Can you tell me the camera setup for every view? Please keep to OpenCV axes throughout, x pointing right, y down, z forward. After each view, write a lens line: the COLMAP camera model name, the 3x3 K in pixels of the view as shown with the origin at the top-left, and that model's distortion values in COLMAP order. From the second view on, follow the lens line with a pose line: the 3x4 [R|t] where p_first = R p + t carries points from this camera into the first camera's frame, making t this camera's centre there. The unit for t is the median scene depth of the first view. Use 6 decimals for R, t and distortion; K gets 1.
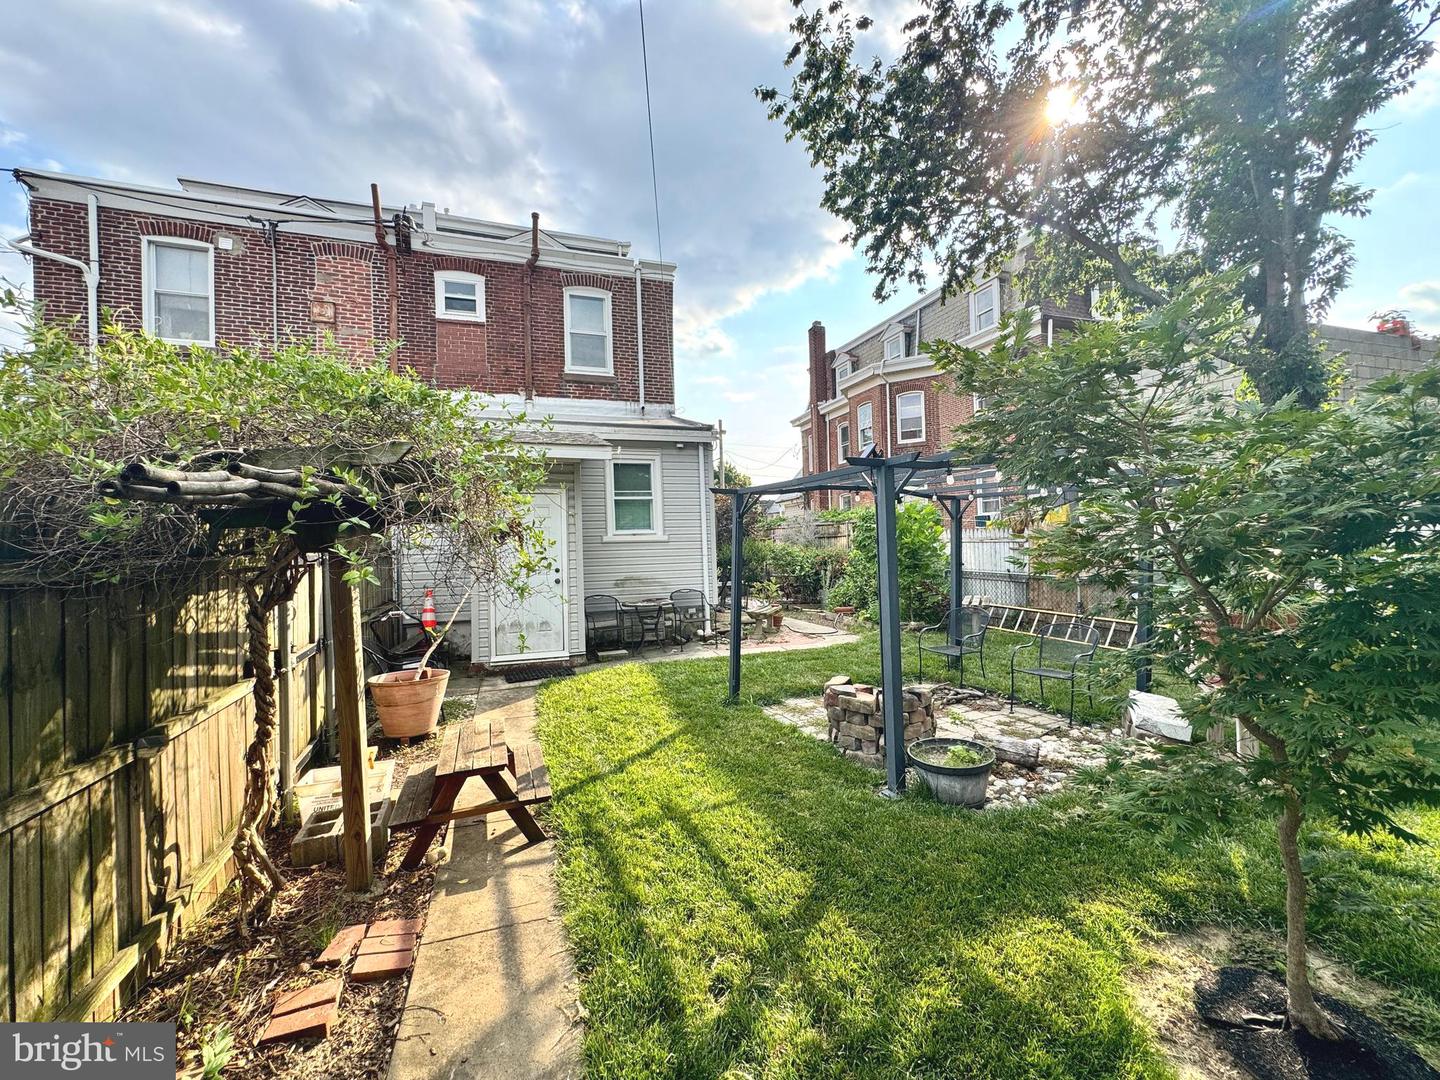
lens RADIAL K [[577.3, 0, 719.8], [0, 577.3, 537.8], [0, 0, 1]] dist [-0.006254, 0.001576]
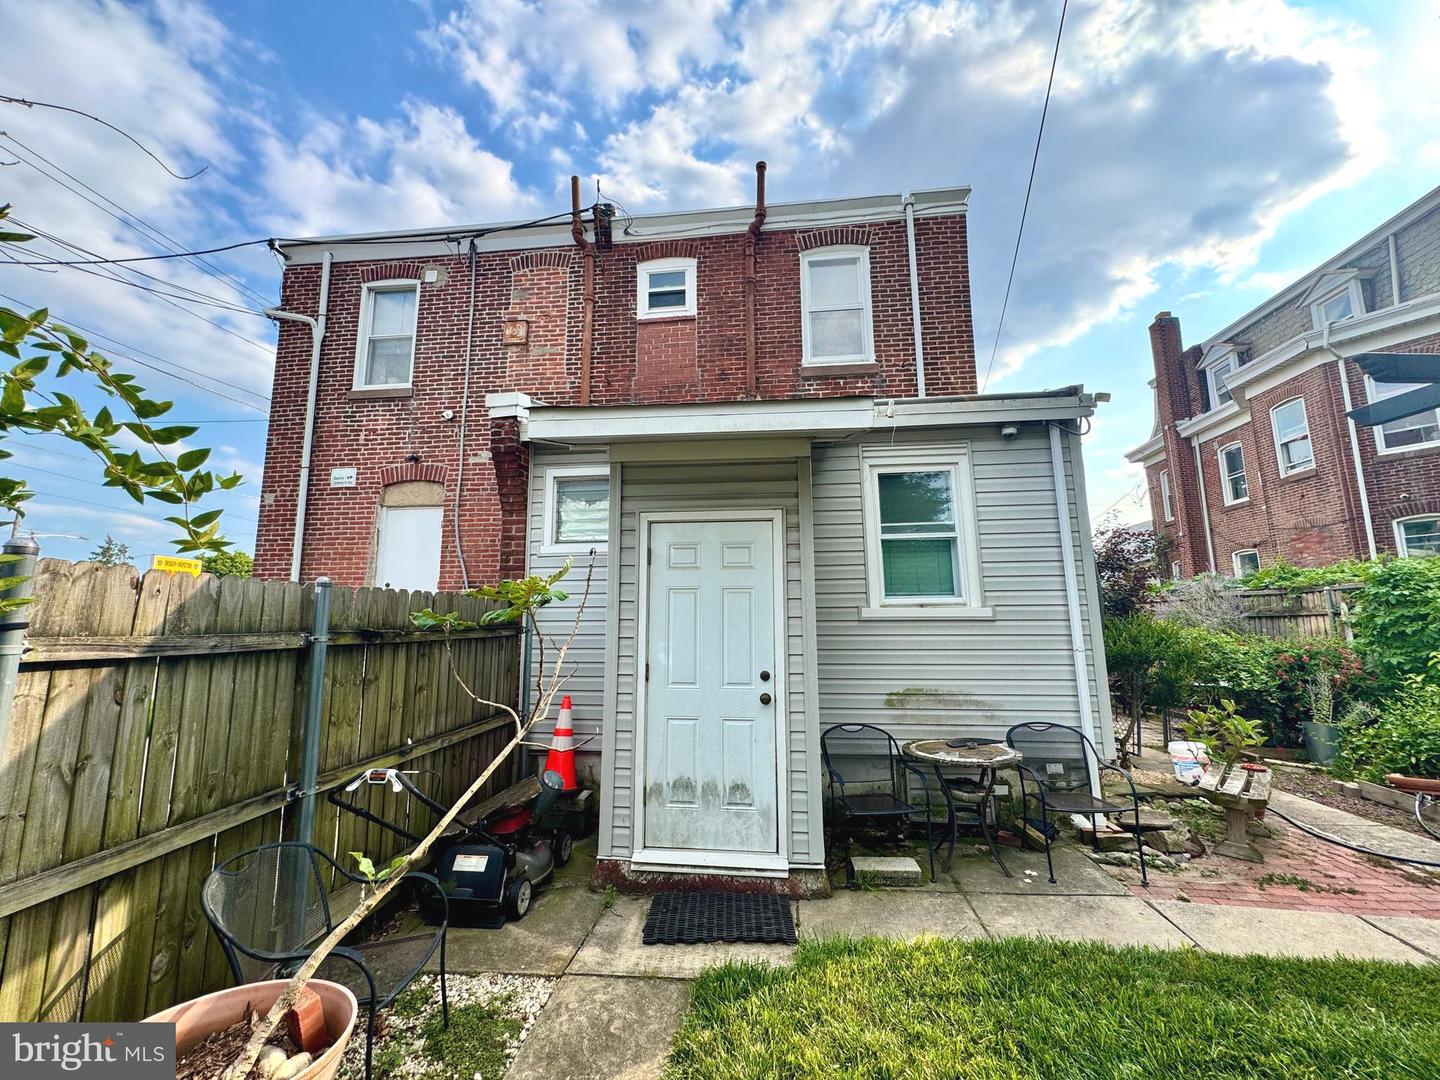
lens RADIAL K [[577.3, 0, 720.4], [0, 577.3, 538.7], [0, 0, 1]] dist [-0.006254, 0.001576]
pose [[0.900327, -0.045357, -0.432844, -0.087098], [-0.012429, 0.991469, -0.129746, 0.004716], [0.435036, 0.122193, 0.892083, 0.464321]]
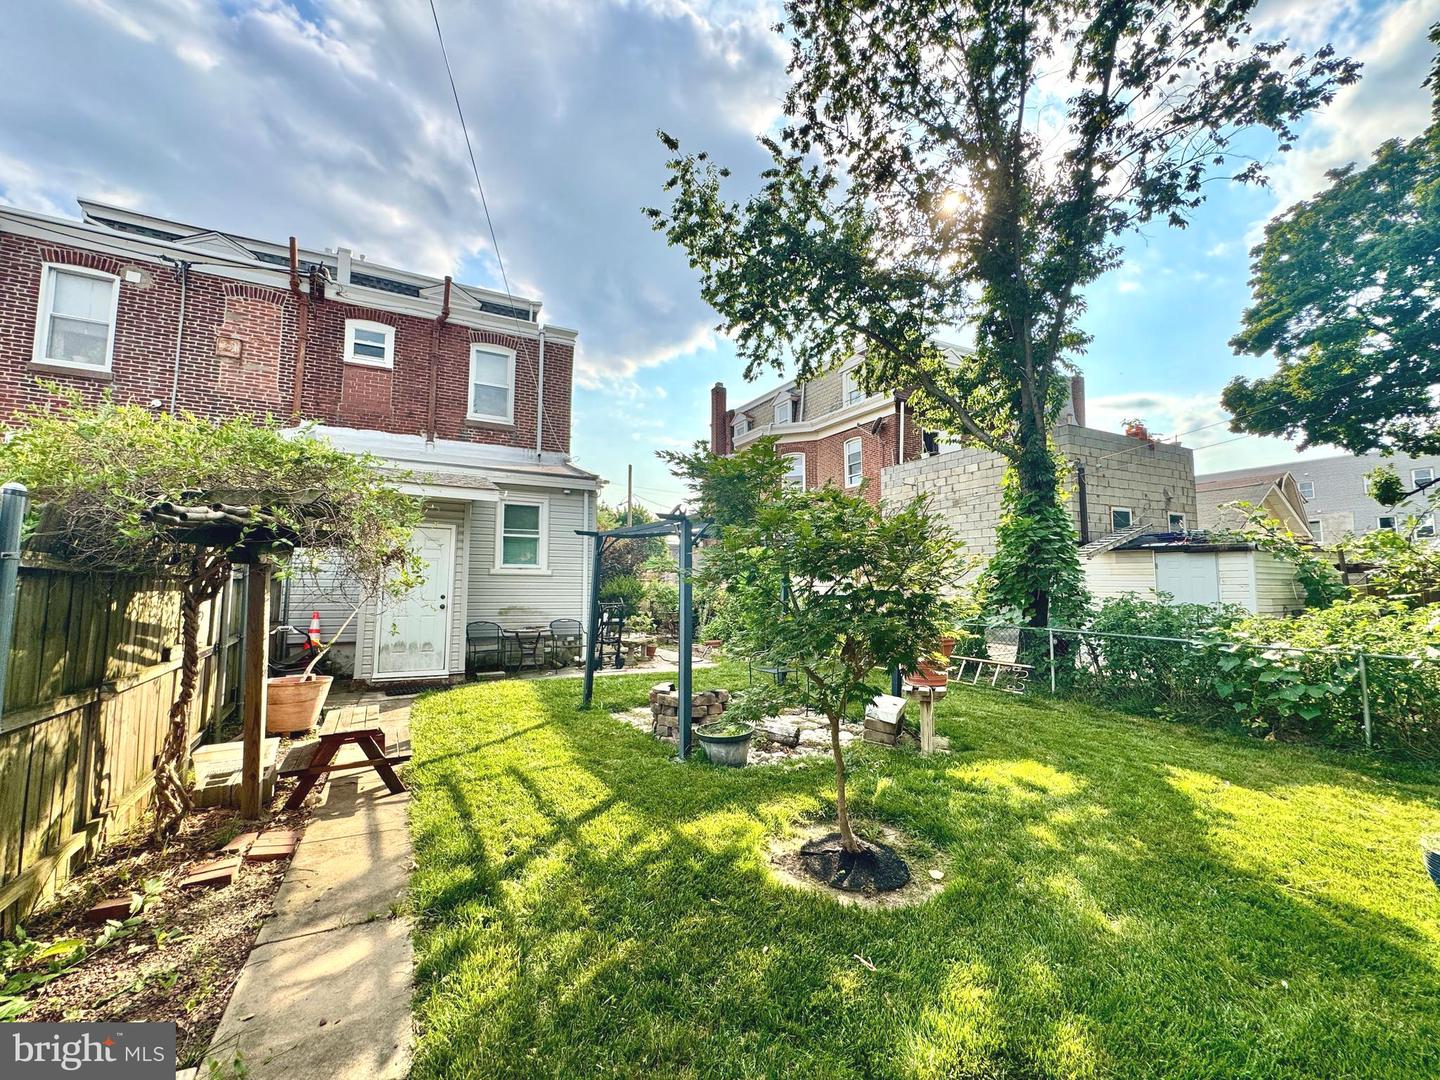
lens RADIAL K [[577.3, 0, 720.4], [0, 577.3, 537.8], [0, 0, 1]] dist [-0.006254, 0.001576]
pose [[0.988414, 0.044233, 0.145197, 0.071763], [-0.033020, 0.996347, -0.078749, 0.010452], [-0.148150, 0.073042, 0.986264, -0.165429]]
